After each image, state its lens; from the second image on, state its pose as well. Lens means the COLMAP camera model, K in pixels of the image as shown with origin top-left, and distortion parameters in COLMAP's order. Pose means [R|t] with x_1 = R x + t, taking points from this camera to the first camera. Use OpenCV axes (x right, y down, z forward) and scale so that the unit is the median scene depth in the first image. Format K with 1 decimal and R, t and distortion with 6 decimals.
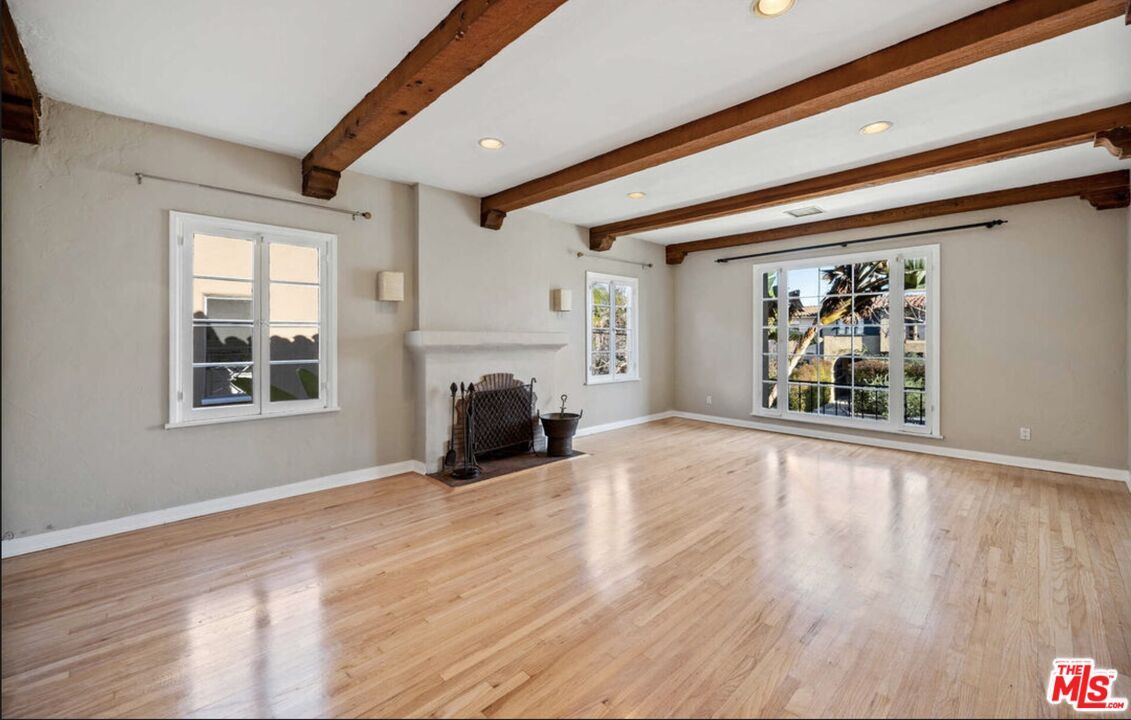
lens RADIAL K [[464.5, 0, 579.6], [0, 464.5, 336.4], [0, 0, 1]] dist [0.000264, -0.000478]
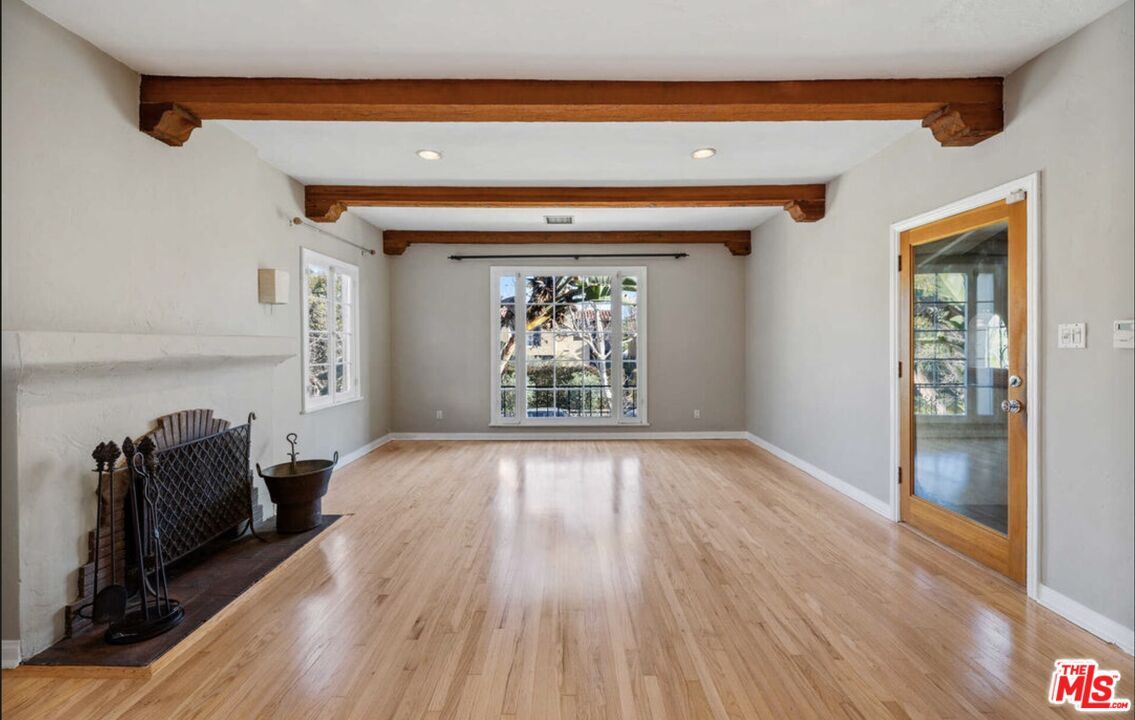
lens RADIAL K [[466.2, 0, 569.0], [0, 466.2, 343.8], [0, 0, 1]] dist [0.000264, -0.000478]
pose [[0.700674, -0.003982, 0.713471, -0.239218], [0.001538, 0.999991, 0.004071, -0.000907], [-0.713480, -0.001756, 0.700673, 0.286151]]
